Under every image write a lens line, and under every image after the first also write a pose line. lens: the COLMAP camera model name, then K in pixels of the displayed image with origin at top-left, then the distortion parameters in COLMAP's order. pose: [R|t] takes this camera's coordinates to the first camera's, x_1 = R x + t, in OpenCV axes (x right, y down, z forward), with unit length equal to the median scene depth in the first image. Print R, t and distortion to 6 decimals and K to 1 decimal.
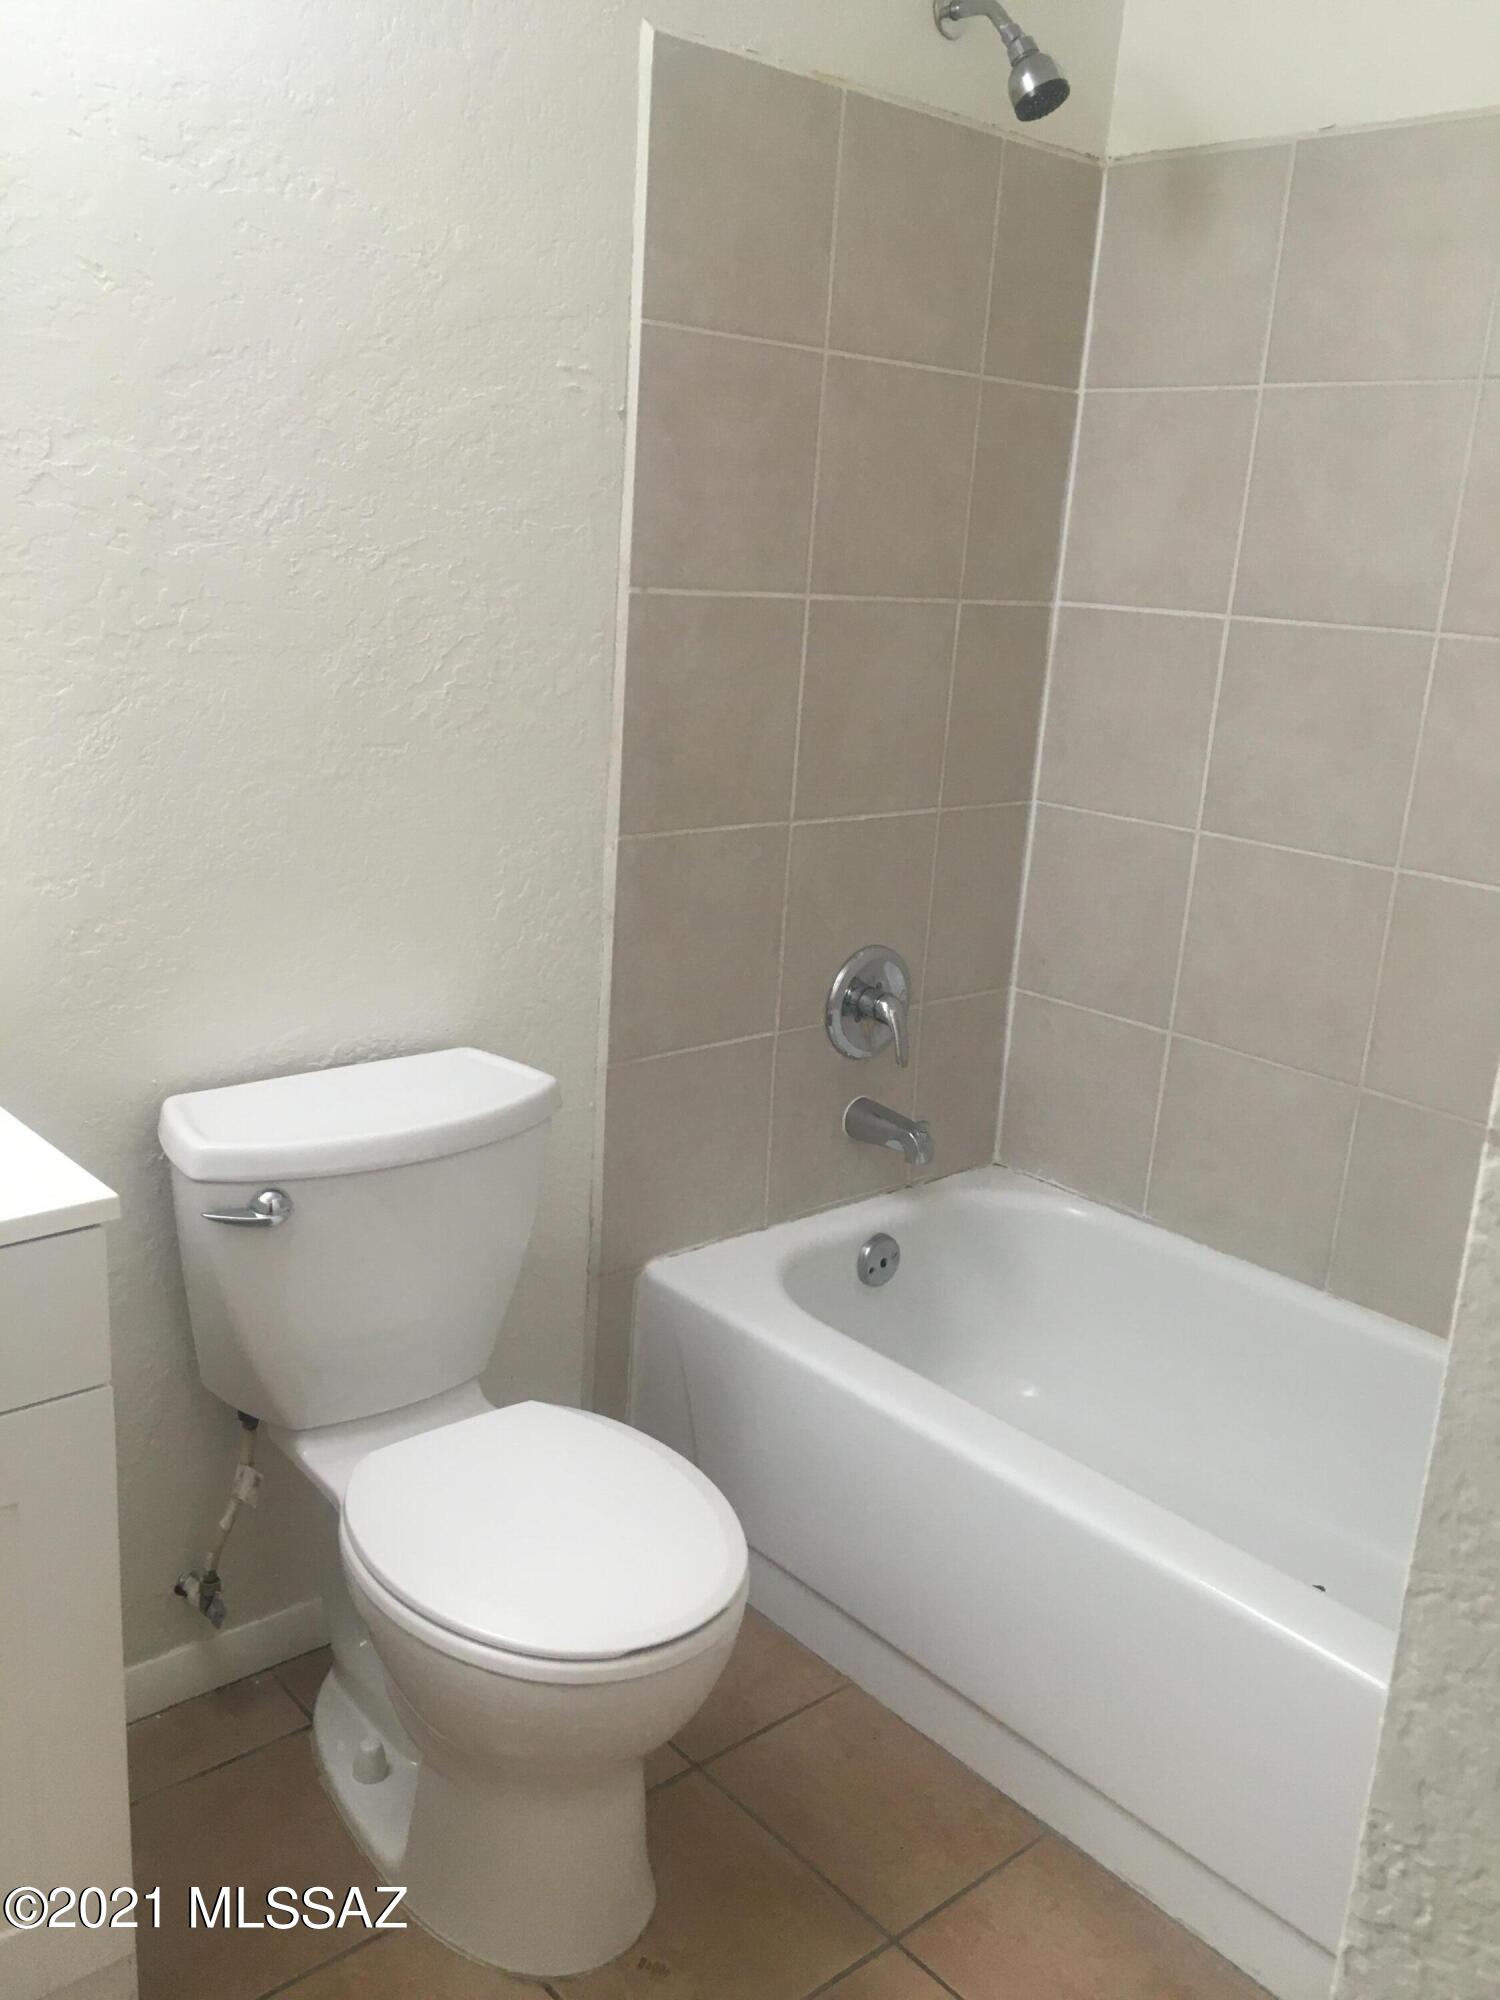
lens RADIAL K [[1711.8, 0, 750.0], [0, 1711.8, 1000.0], [0, 0, 1]] dist [0.068963, -0.099381]
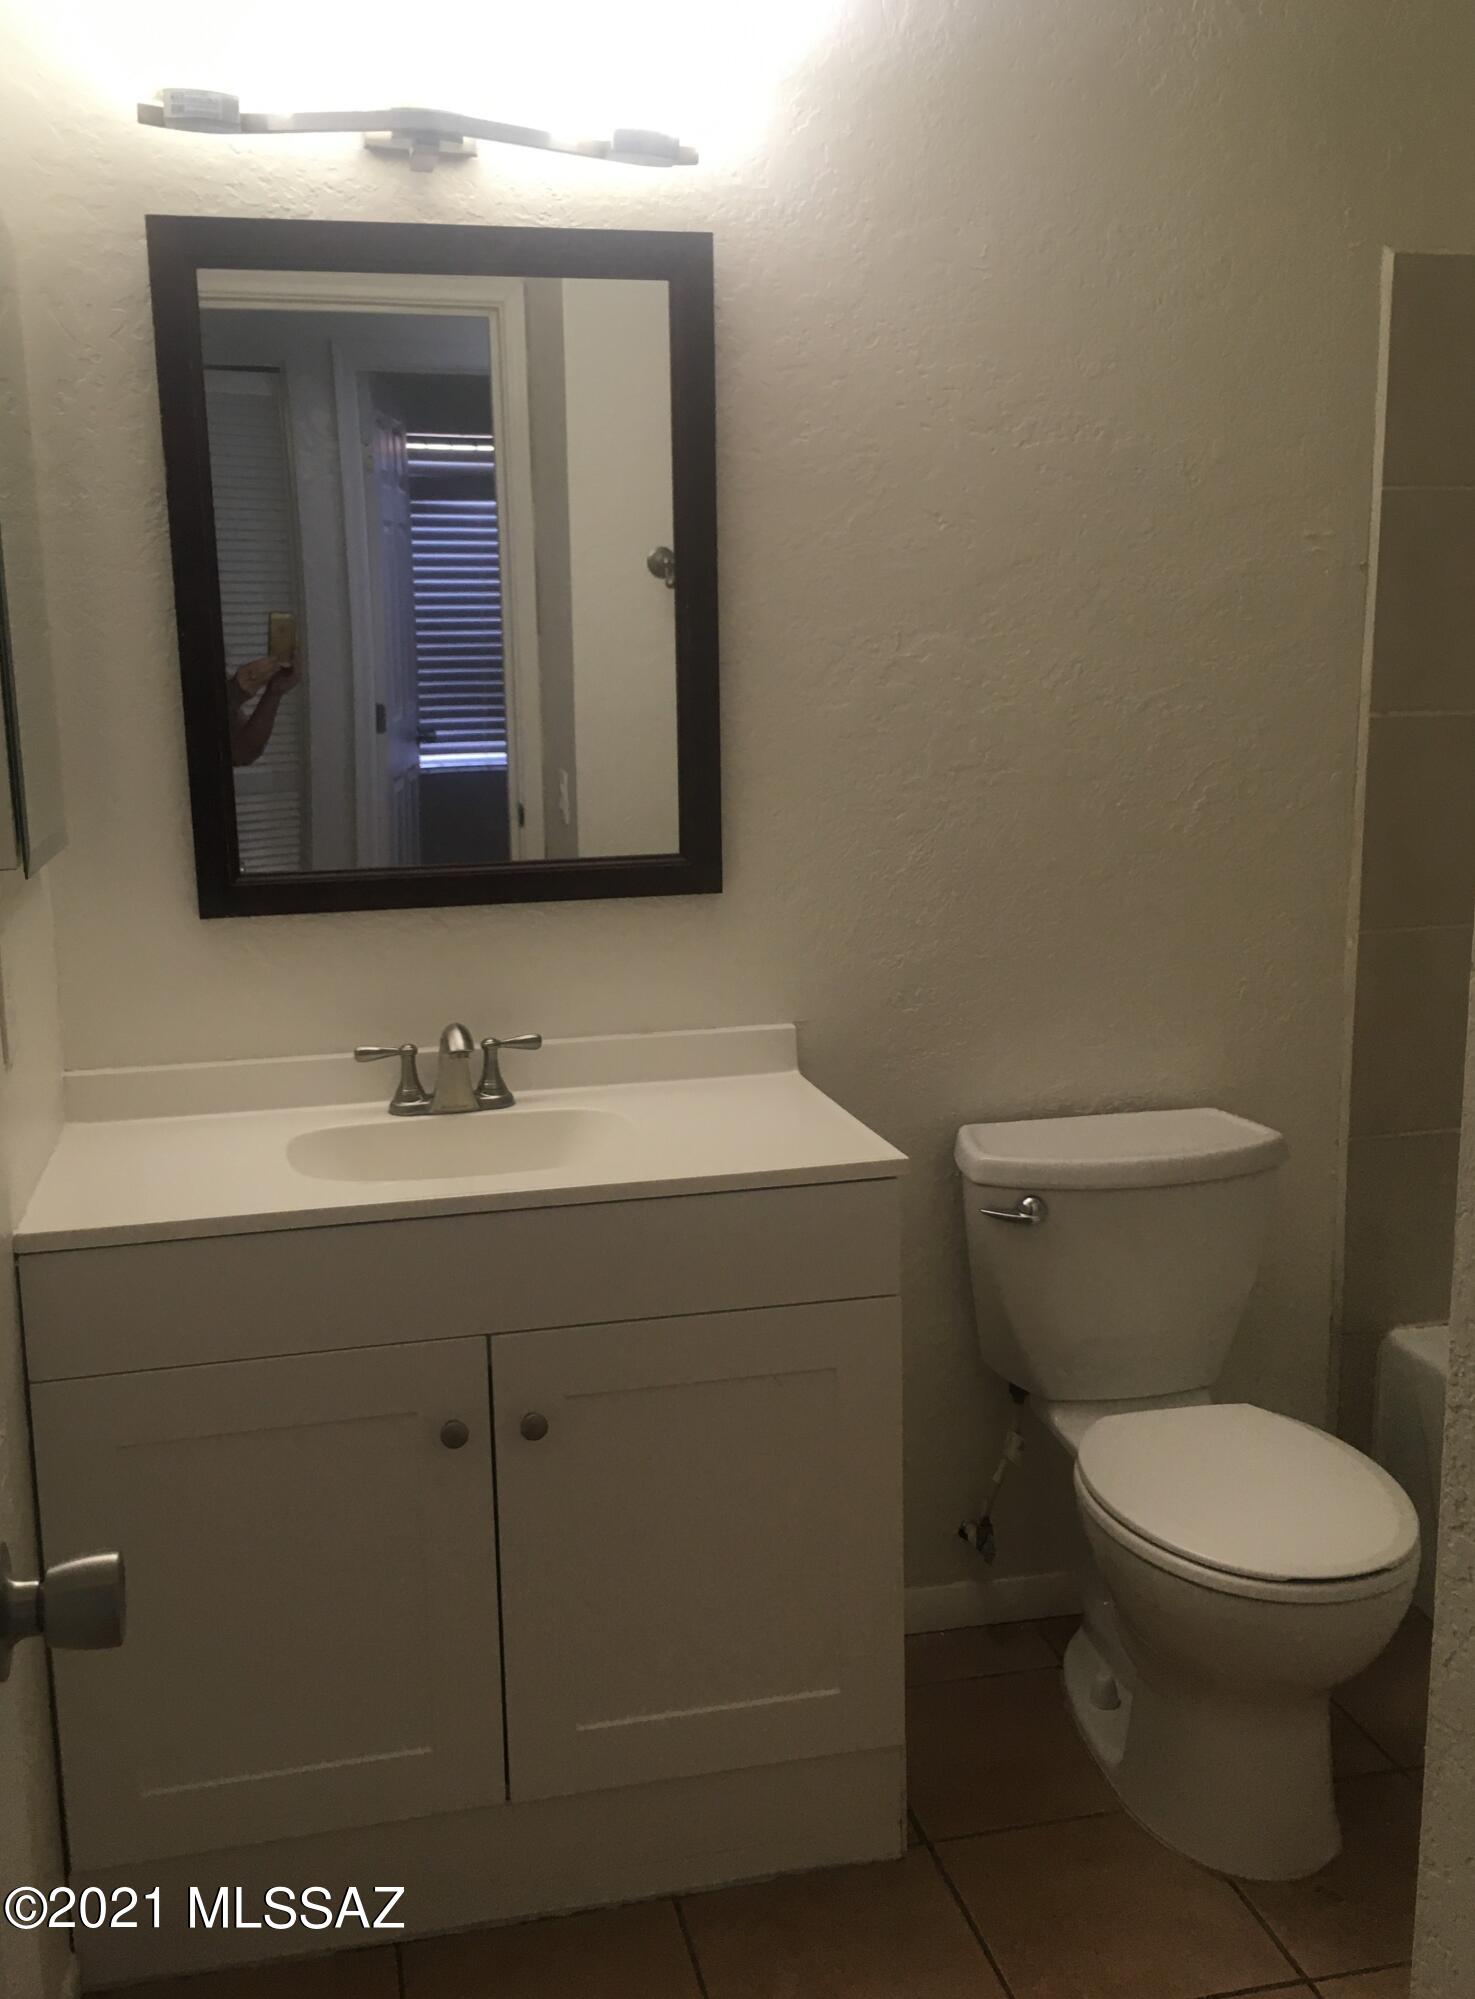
lens RADIAL K [[1860.1, 0, 737.5], [0, 1860.1, 999.5], [0, 0, 1]] dist [0.001402, -0.002106]
pose [[0.882021, 0.011204, -0.471076, 0.158729], [-0.052128, 0.995901, -0.073917, 0.069900], [0.468317, 0.089753, 0.878990, -0.294959]]
